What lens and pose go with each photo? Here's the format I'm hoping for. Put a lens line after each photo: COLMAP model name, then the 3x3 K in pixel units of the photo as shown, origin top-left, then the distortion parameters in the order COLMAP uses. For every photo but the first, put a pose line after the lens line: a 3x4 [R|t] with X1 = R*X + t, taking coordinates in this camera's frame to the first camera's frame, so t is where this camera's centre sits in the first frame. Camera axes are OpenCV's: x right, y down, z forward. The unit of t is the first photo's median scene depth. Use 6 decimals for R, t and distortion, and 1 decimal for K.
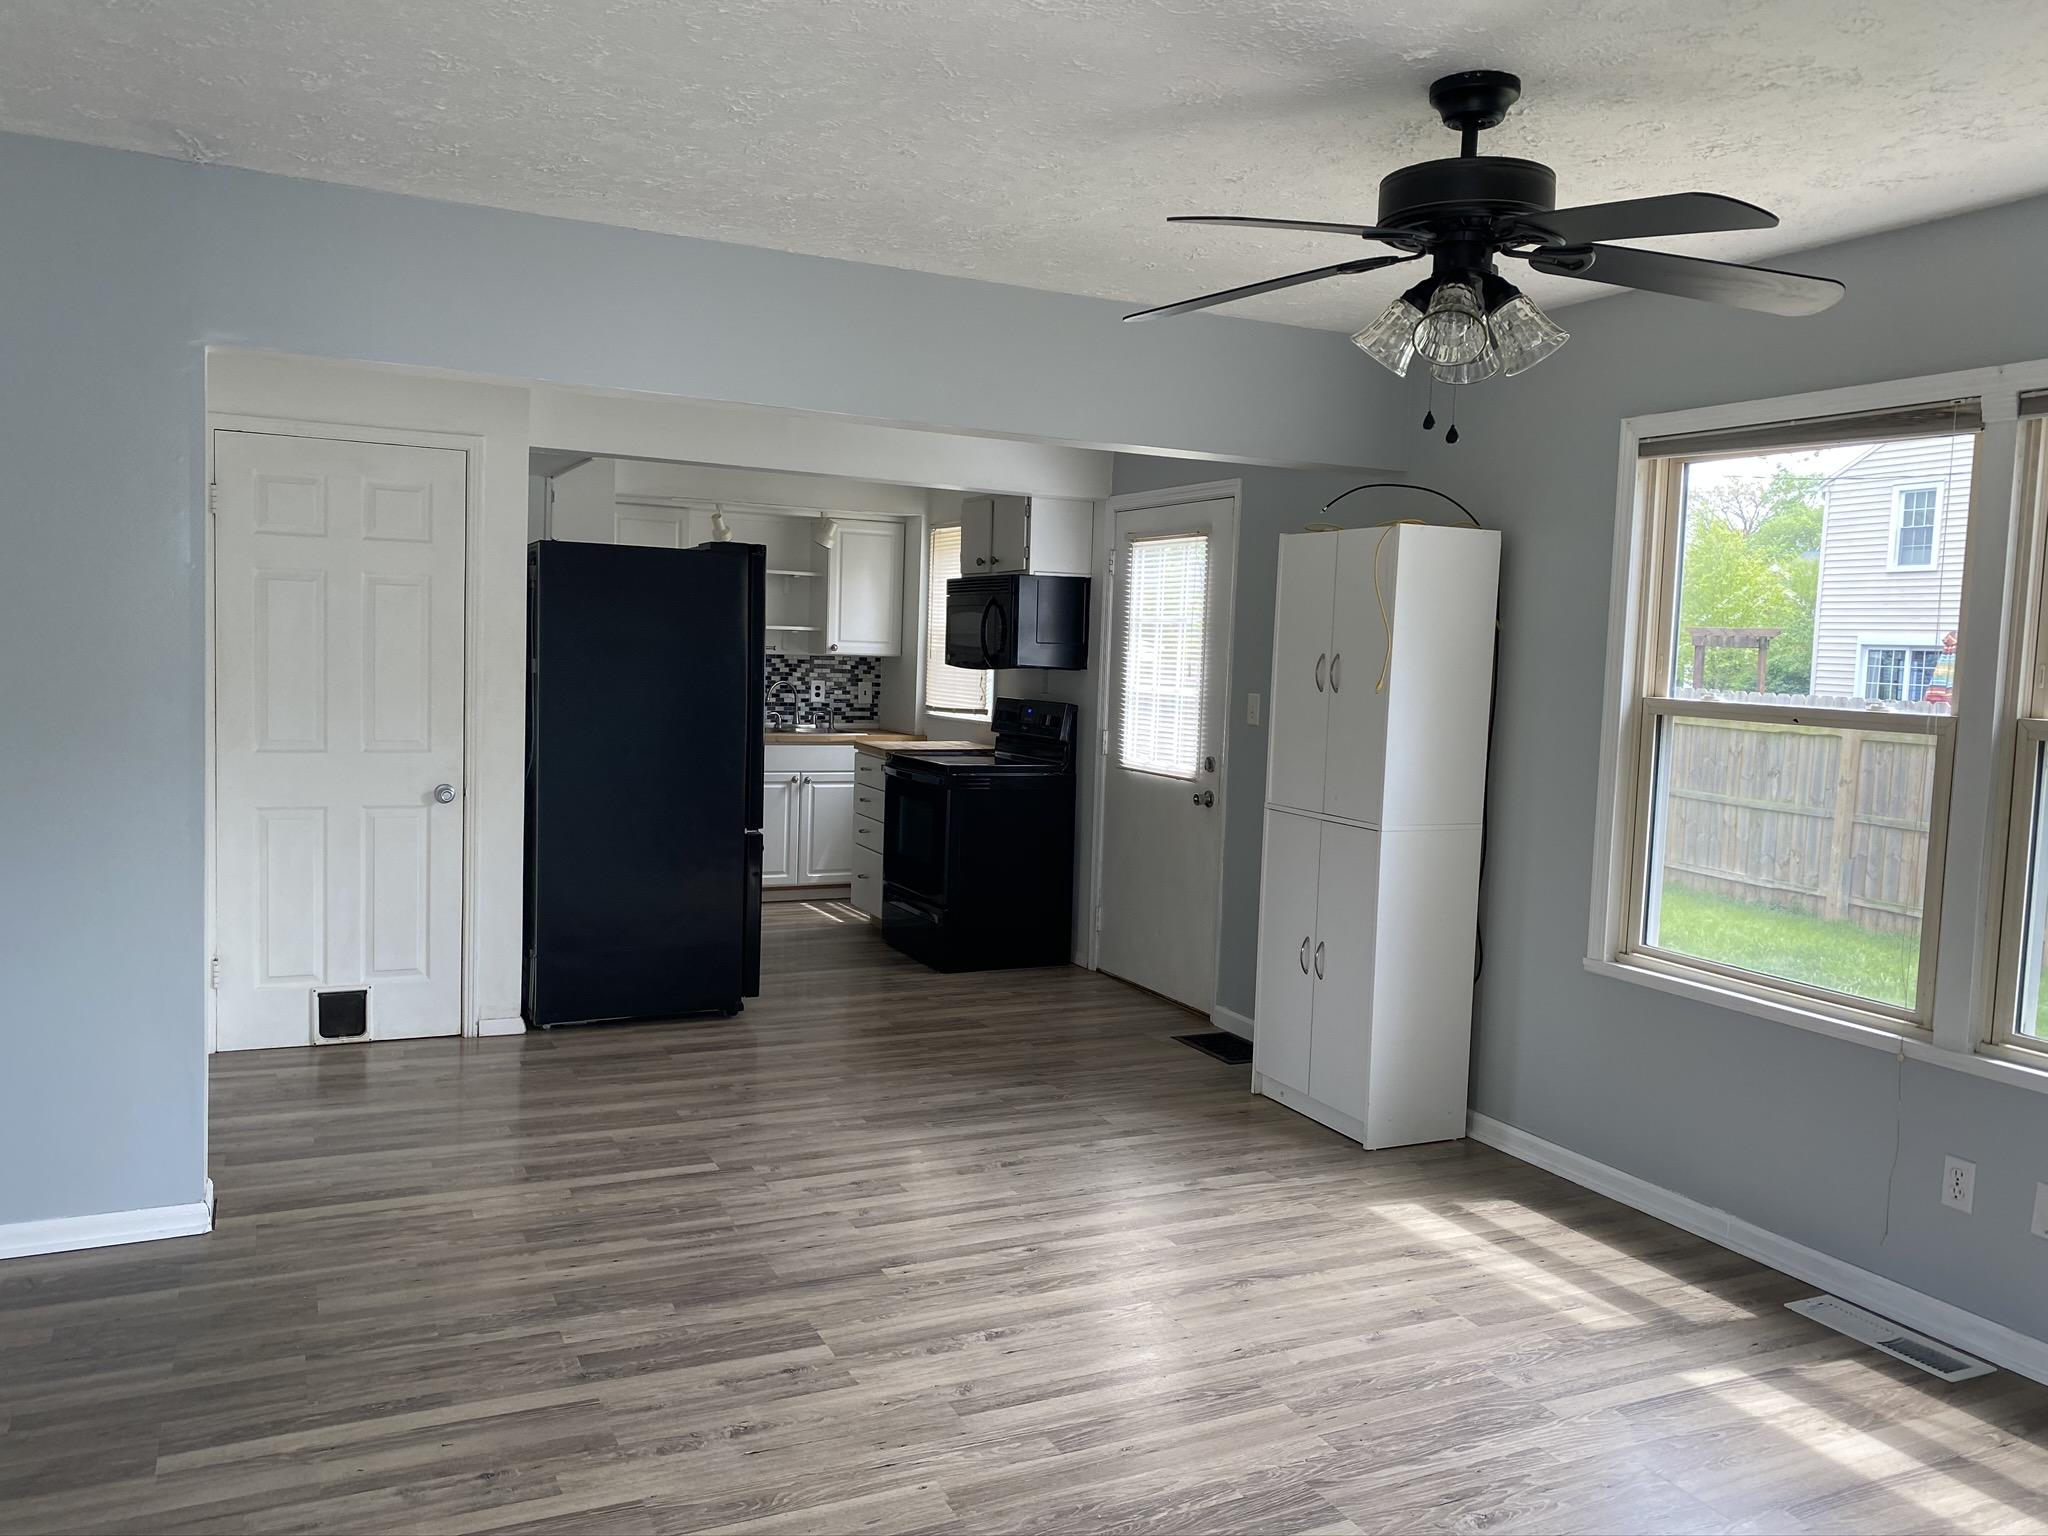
lens RADIAL K [[1553.0, 0, 1026.0], [0, 1553.0, 767.3], [0, 0, 1]] dist [-0.001759, 0.000327]
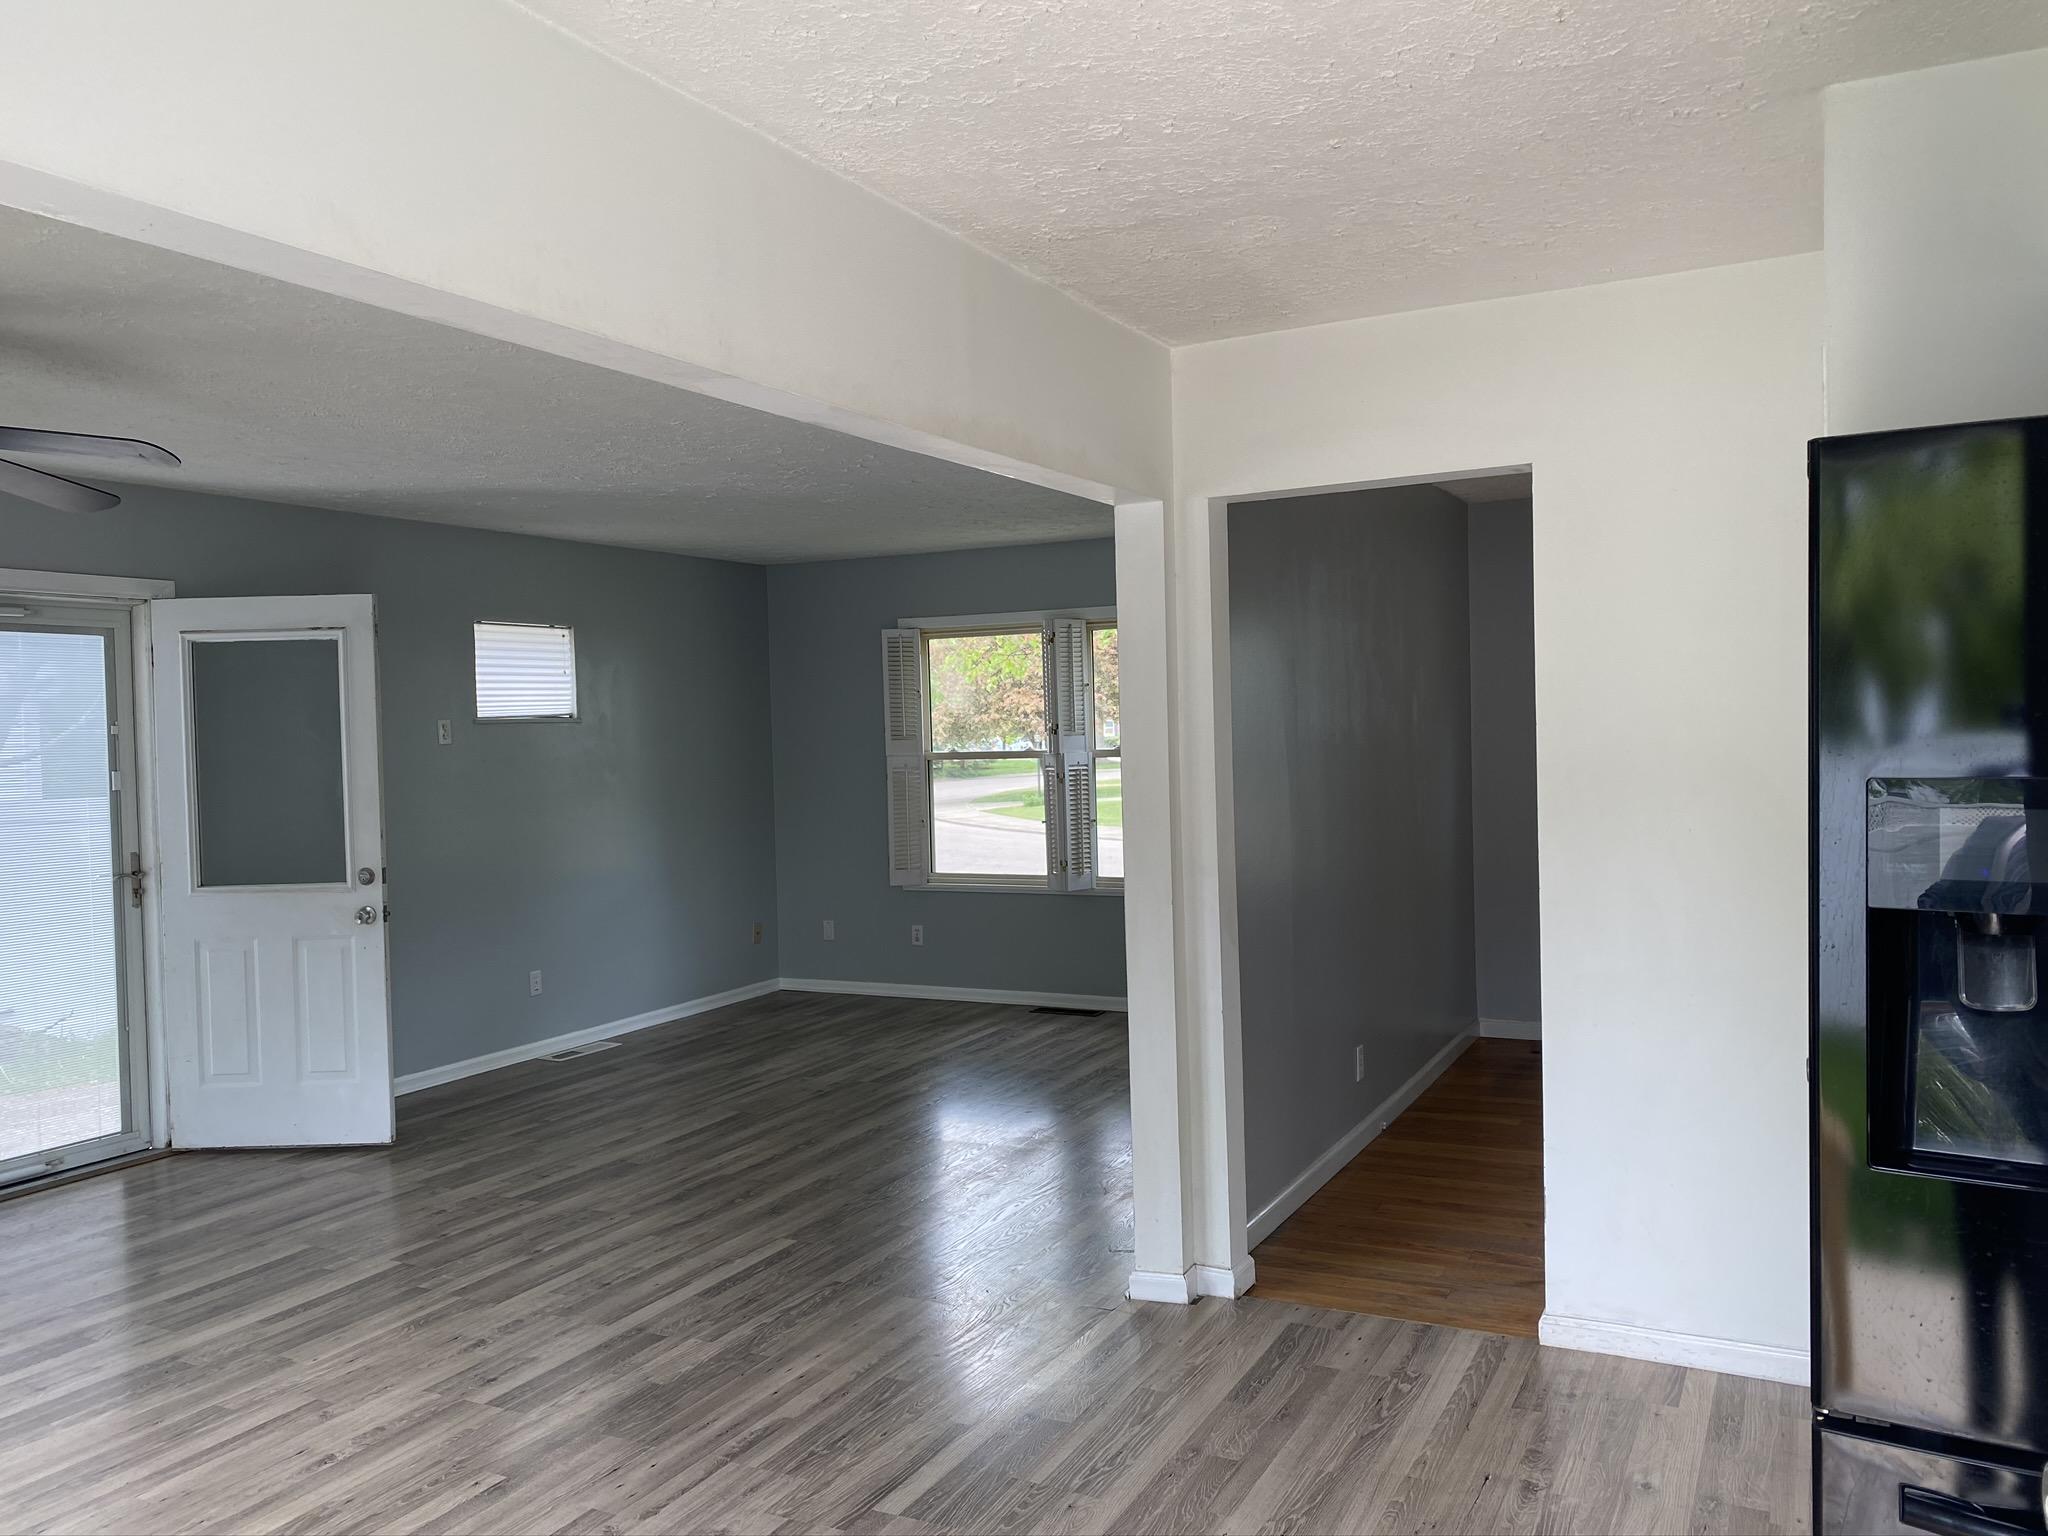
lens RADIAL K [[1553.0, 0, 1023.8], [0, 1553.0, 767.4], [0, 0, 1]] dist [-0.001759, 0.000327]
pose [[-0.796497, -0.000916, -0.604642, 0.229436], [-0.053087, 0.996243, 0.068422, -0.169930], [0.602308, 0.086597, -0.793553, 2.057763]]
